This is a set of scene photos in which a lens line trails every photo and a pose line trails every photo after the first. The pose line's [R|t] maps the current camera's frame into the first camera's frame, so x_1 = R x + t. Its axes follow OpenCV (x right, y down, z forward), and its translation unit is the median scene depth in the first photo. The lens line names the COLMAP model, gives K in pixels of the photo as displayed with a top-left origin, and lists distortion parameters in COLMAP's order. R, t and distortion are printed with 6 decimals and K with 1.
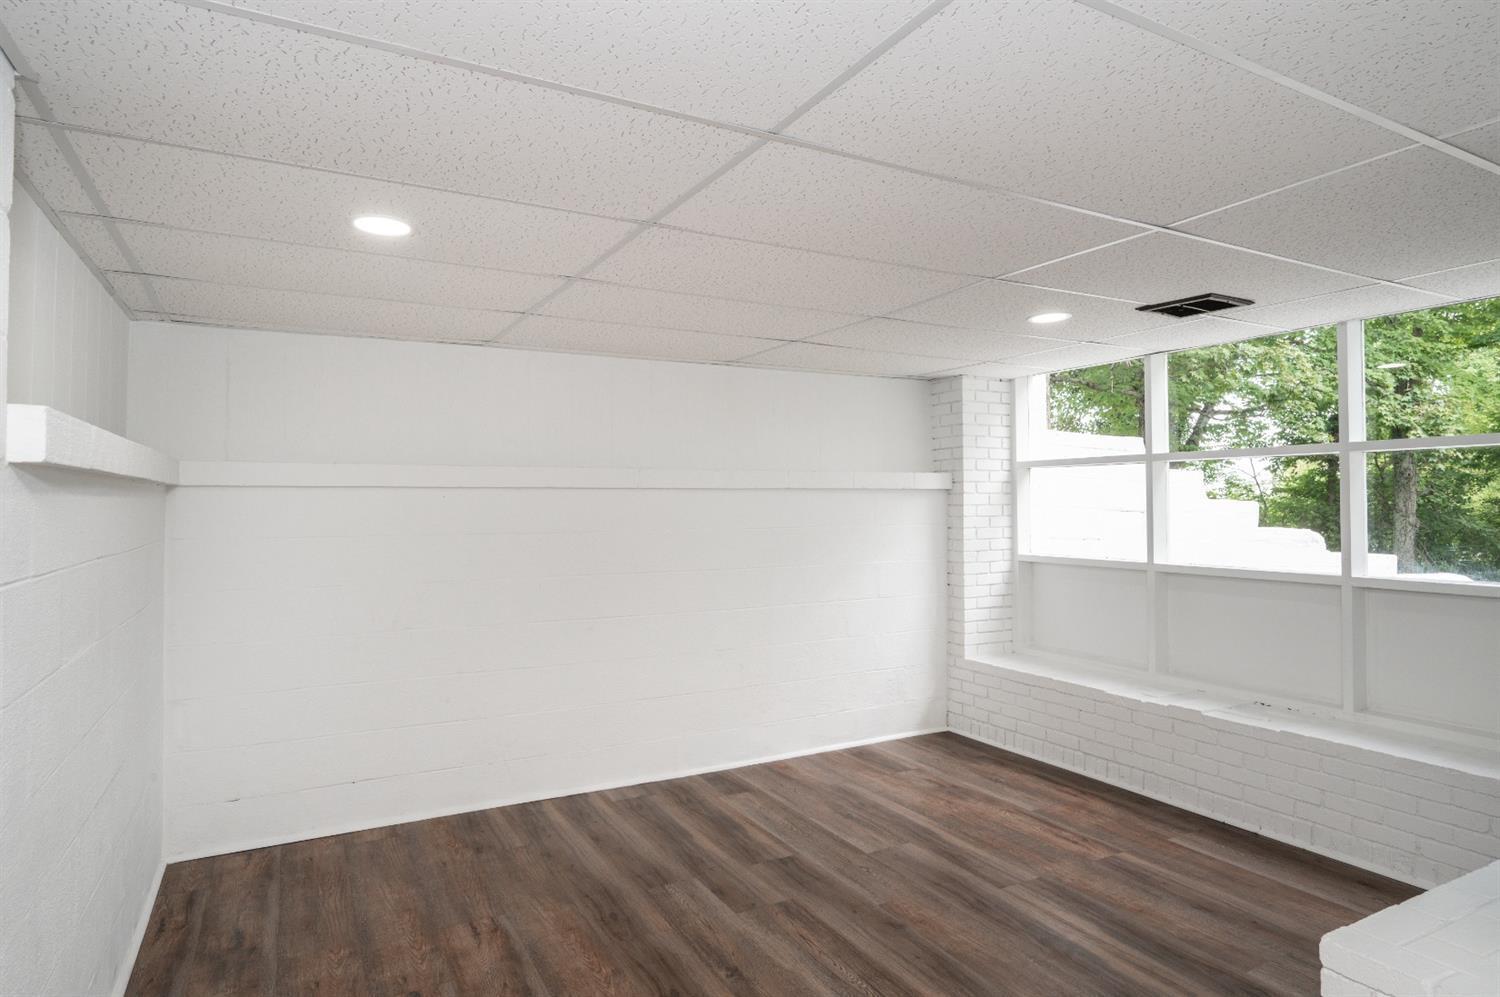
lens RADIAL K [[856.4, 0, 749.5], [0, 856.4, 491.0], [0, 0, 1]] dist [-0.001023, -0.000306]
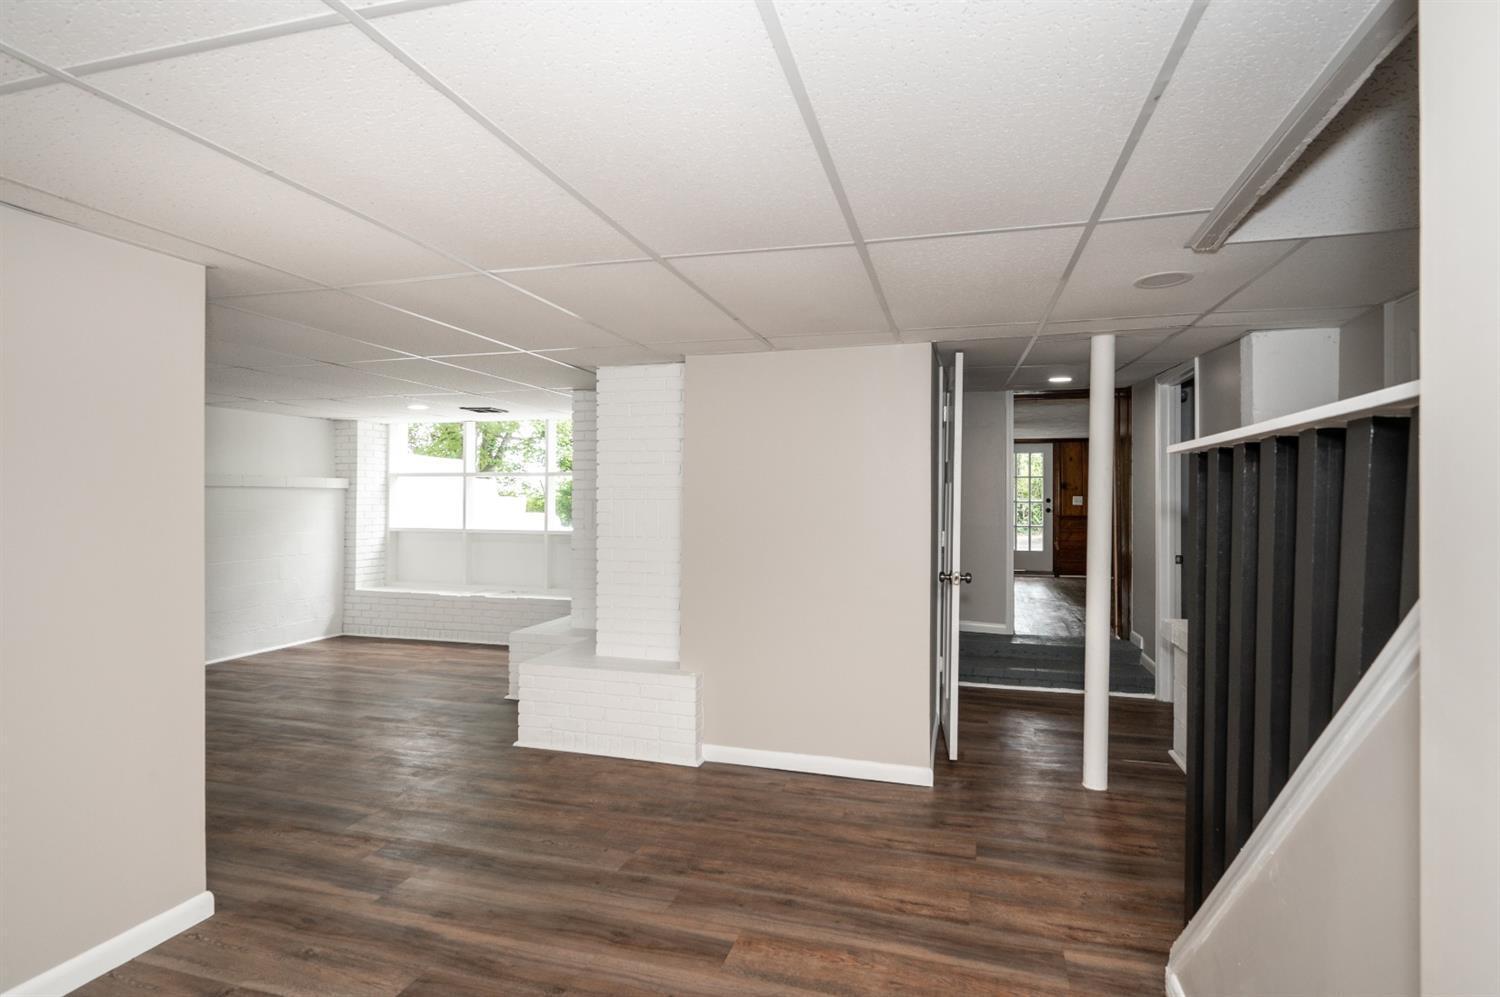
lens RADIAL K [[758.2, 0, 749.6], [0, 758.2, 495.6], [0, 0, 1]] dist [-0.005800, -0.001466]
pose [[0.705254, 0.012282, 0.708848, -0.253542], [-0.018896, 0.999820, 0.001477, -0.004877], [-0.708703, -0.014436, 0.705359, -0.578606]]
